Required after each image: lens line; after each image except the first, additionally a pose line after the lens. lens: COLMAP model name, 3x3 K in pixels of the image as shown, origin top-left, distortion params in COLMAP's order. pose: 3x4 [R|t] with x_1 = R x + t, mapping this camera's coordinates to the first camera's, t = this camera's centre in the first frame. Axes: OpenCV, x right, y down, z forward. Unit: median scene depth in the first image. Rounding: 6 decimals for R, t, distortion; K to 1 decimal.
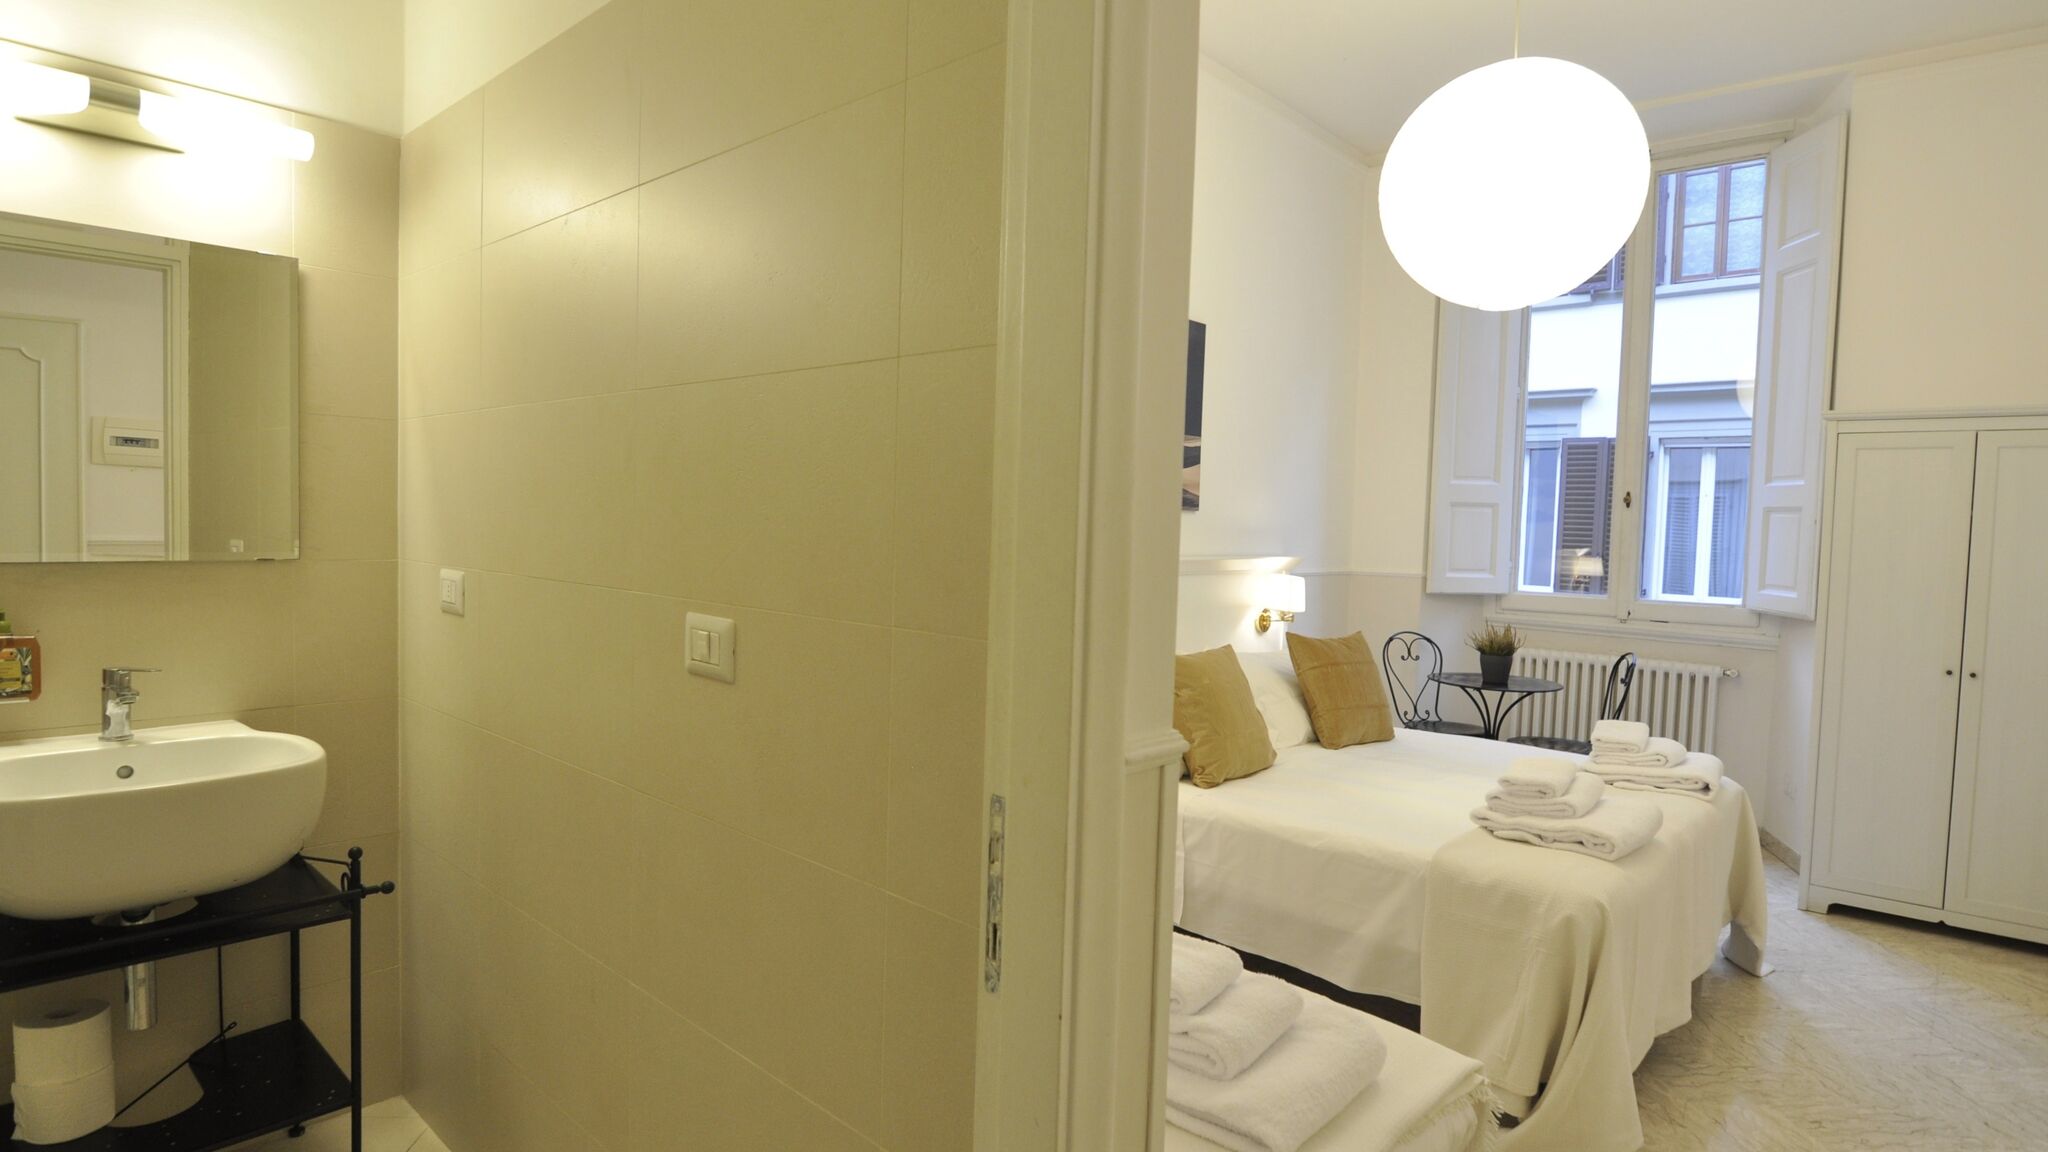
lens RADIAL K [[1019.9, 0, 1020.6], [0, 1019.9, 584.3], [0, 0, 1]] dist [-0.003019, -0.015222]
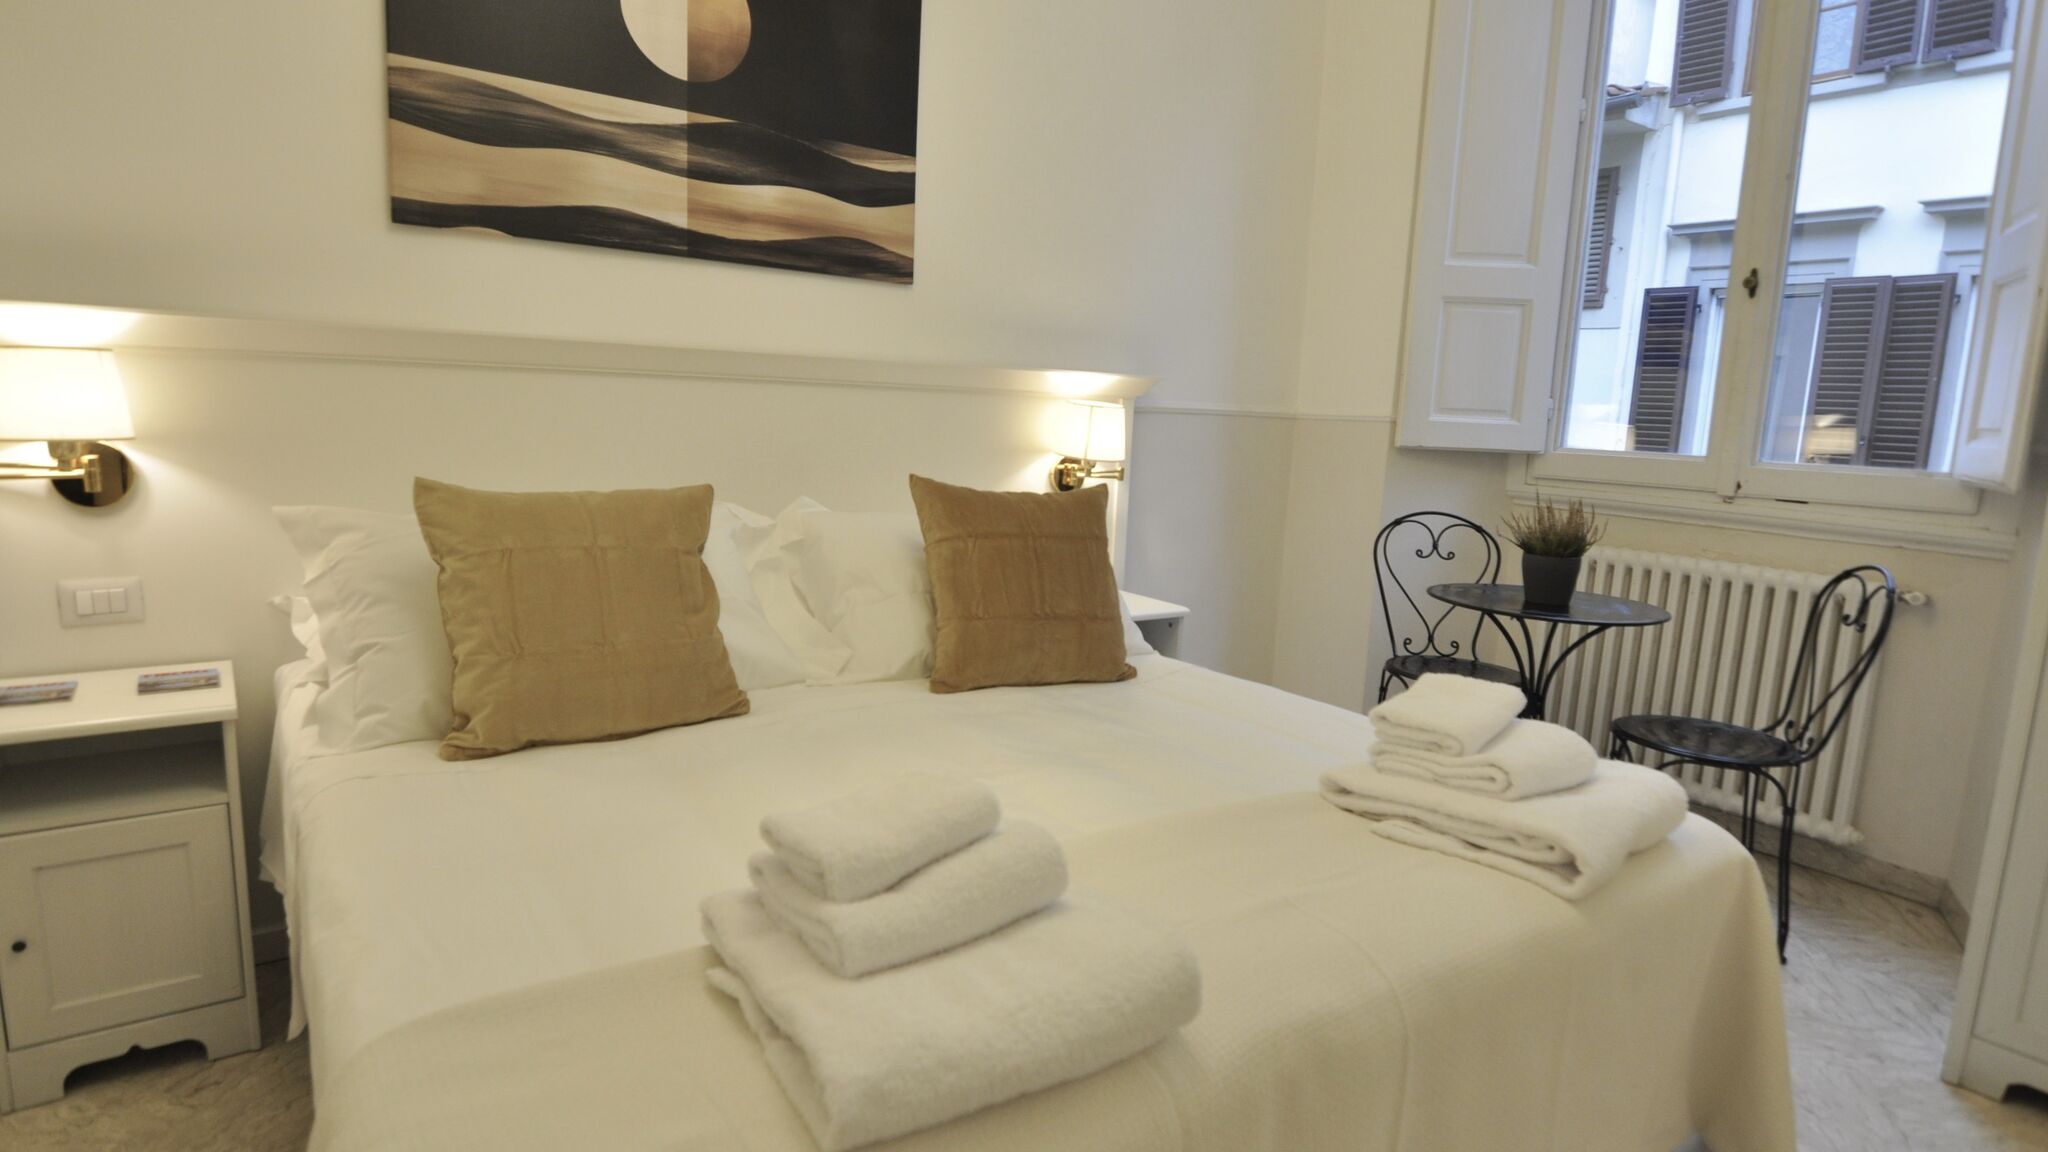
lens RADIAL K [[1056.0, 0, 1024.0], [0, 1056.0, 576.0], [0, 0, 1]] dist [-0.003725, -0.014791]
pose [[0.979083, 0.046337, -0.198113, 0.308183], [-0.027942, 0.995117, 0.094660, 0.032196], [0.201532, -0.087144, 0.975598, 0.322838]]
